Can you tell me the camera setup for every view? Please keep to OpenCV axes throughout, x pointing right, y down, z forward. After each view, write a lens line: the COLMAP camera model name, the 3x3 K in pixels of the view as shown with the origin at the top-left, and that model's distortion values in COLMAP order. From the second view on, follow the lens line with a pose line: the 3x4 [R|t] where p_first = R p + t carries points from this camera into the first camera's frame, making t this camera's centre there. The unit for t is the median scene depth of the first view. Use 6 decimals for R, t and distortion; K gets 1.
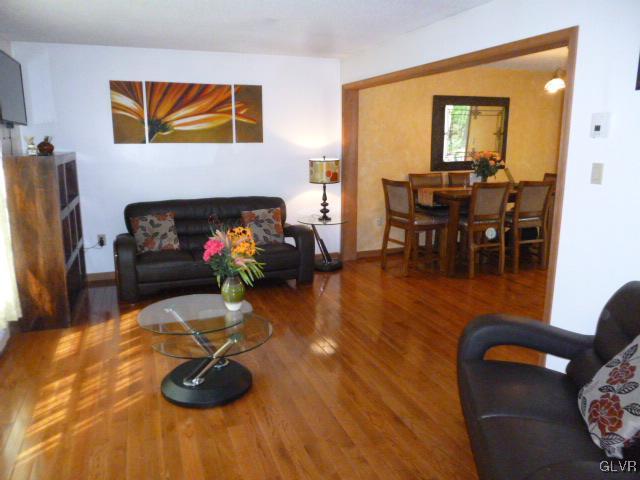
lens RADIAL K [[490.5, 0, 322.5], [0, 490.5, 240.4], [0, 0, 1]] dist [-0.061765, 0.044990]
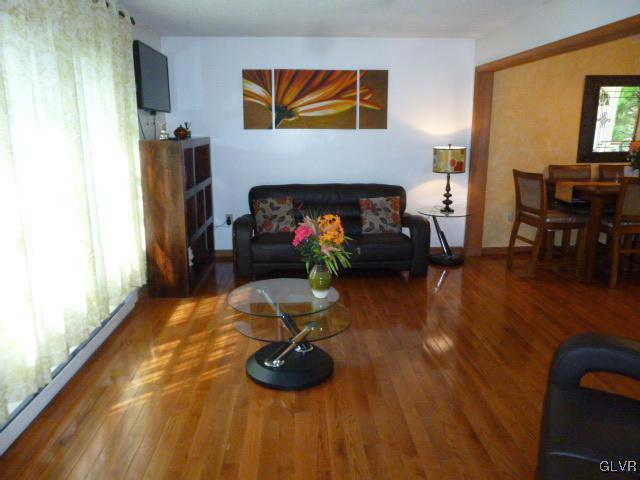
lens RADIAL K [[490.5, 0, 322.5], [0, 490.5, 240.4], [0, 0, 1]] dist [-0.061765, 0.044990]
pose [[0.950491, 0.069420, -0.302900, 0.070328], [-0.061250, 0.997458, 0.036402, -0.006068], [0.304657, -0.016047, 0.952327, 0.029895]]
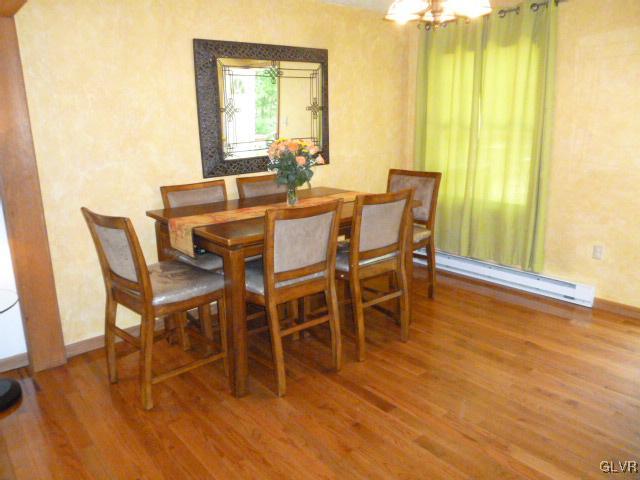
lens RADIAL K [[490.5, 0, 322.5], [0, 490.5, 240.4], [0, 0, 1]] dist [-0.061765, 0.044990]
pose [[0.945530, -0.095994, 0.311060, 0.203992], [0.084821, 0.995177, 0.049282, -0.103941], [-0.314291, -0.020213, 0.949112, 0.509698]]
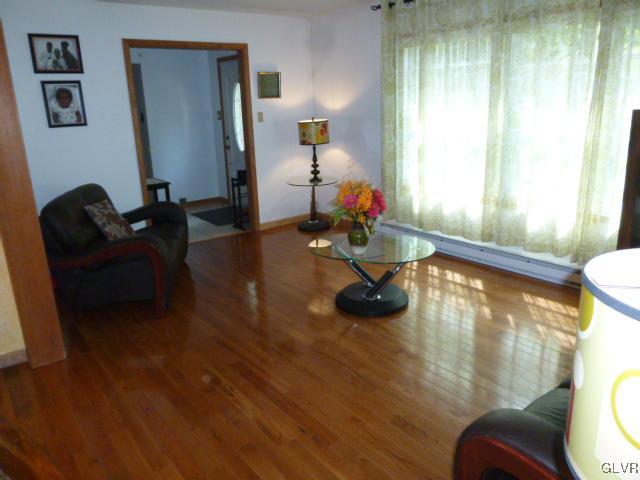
lens RADIAL K [[490.5, 0, 322.5], [0, 490.5, 240.4], [0, 0, 1]] dist [-0.061765, 0.044990]
pose [[-0.951947, 0.113284, -0.284540, 0.122968], [-0.031558, 0.887846, 0.459057, -0.231460], [0.304631, 0.445978, -0.841608, 1.128977]]
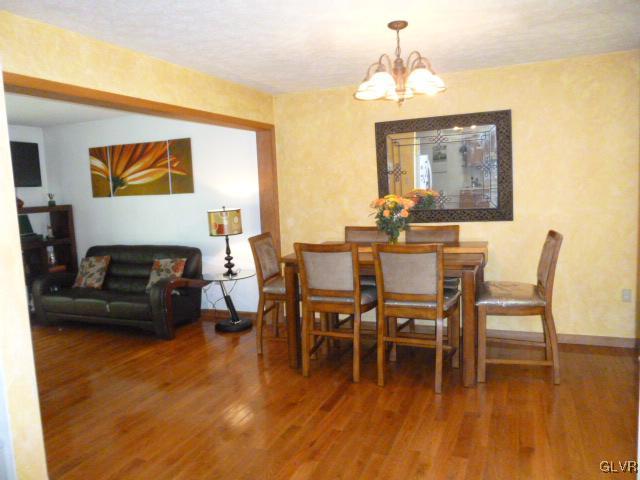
lens RADIAL K [[490.5, 0, 322.5], [0, 490.5, 240.4], [0, 0, 1]] dist [-0.061765, 0.044990]
pose [[0.725735, 0.046045, -0.686432, 0.810555], [-0.095347, 0.994861, -0.034071, -0.098159], [0.681335, 0.090176, 0.726396, 0.480187]]
